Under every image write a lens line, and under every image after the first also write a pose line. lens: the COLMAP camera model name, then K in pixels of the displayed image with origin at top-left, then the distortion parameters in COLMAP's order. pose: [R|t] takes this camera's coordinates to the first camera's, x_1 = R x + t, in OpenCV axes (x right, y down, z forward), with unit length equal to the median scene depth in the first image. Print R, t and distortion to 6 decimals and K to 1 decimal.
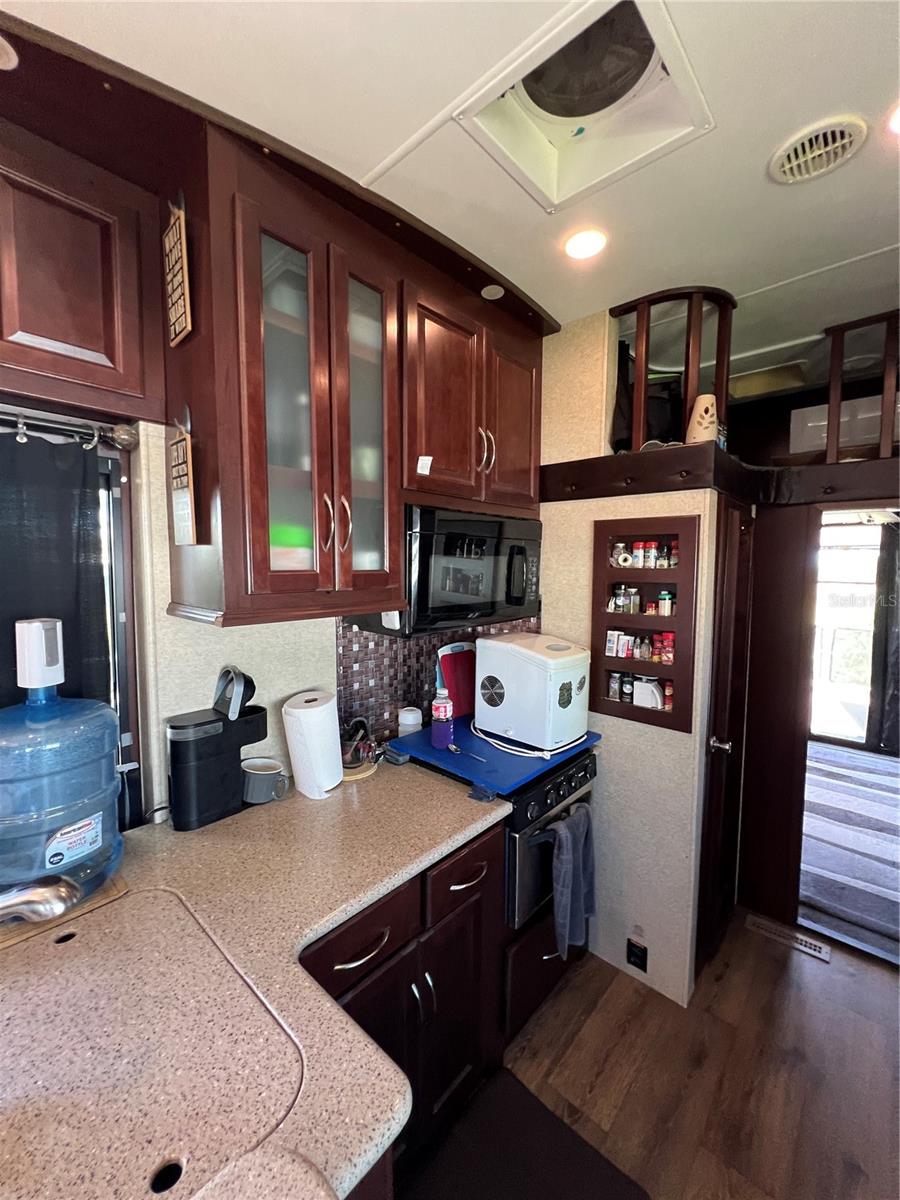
lens RADIAL K [[486.6, 0, 445.9], [0, 486.6, 600.0], [0, 0, 1]] dist [-0.004294, 0.000031]
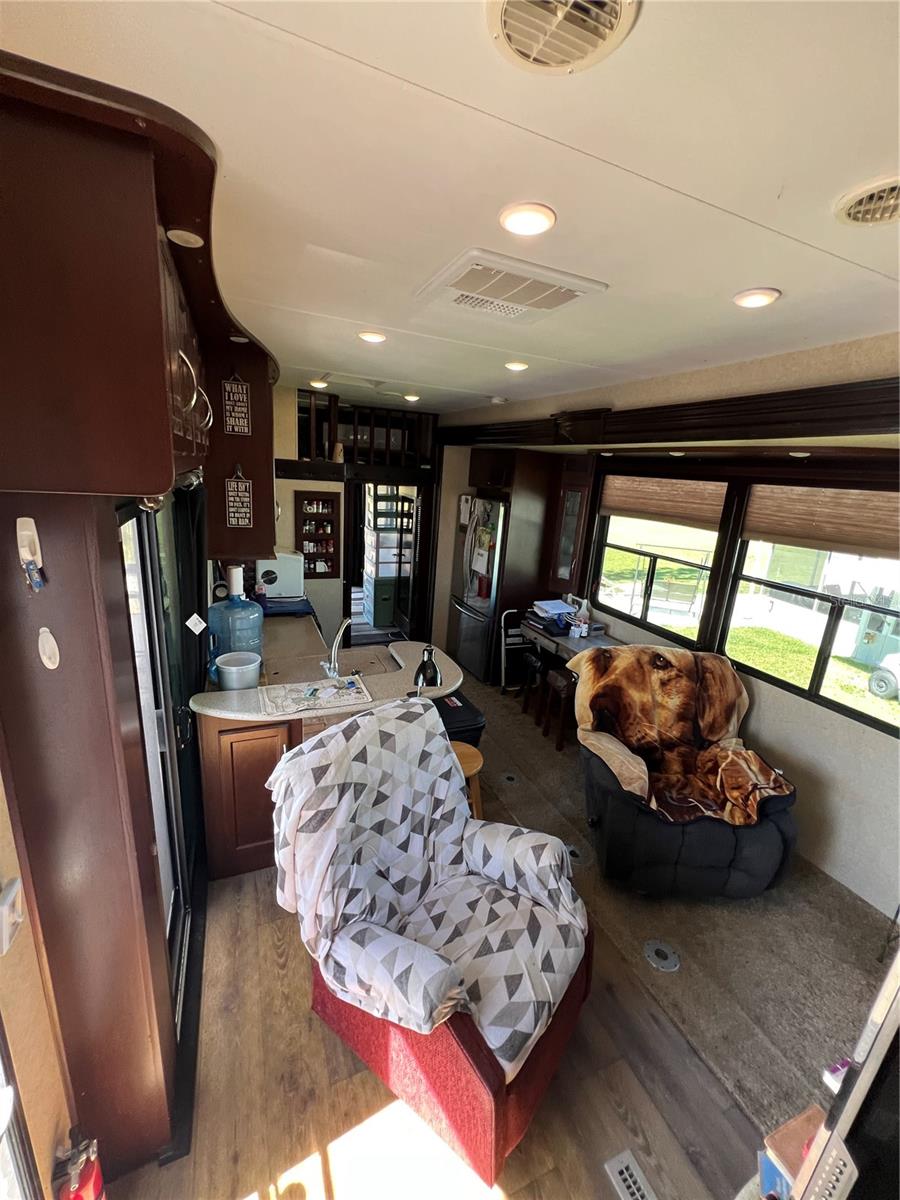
lens RADIAL K [[486.6, 0, 450.0], [0, 486.6, 601.0], [0, 0, 1]] dist [-0.004294, 0.000031]
pose [[0.414264, -0.220353, 0.883080, -1.468696], [0.001102, 0.970371, 0.241618, -0.216984], [-0.910156, -0.099120, 0.402232, -0.545165]]
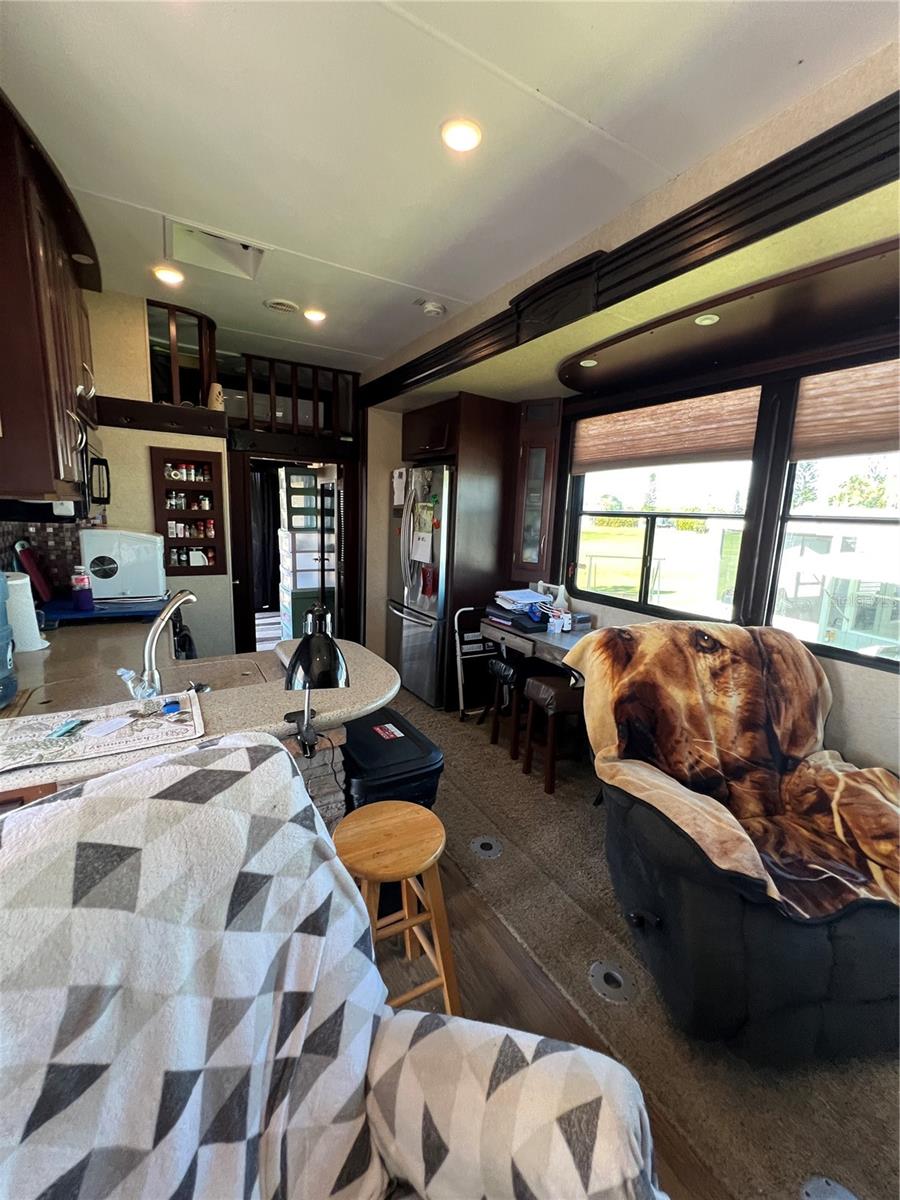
lens RADIAL K [[486.6, 0, 452.6], [0, 486.6, 599.0], [0, 0, 1]] dist [-0.004294, 0.000031]
pose [[0.294710, -0.166642, 0.940945, -0.936235], [0.032907, 0.985863, 0.164290, 0.086943], [-0.955020, -0.017454, 0.296027, -0.340791]]
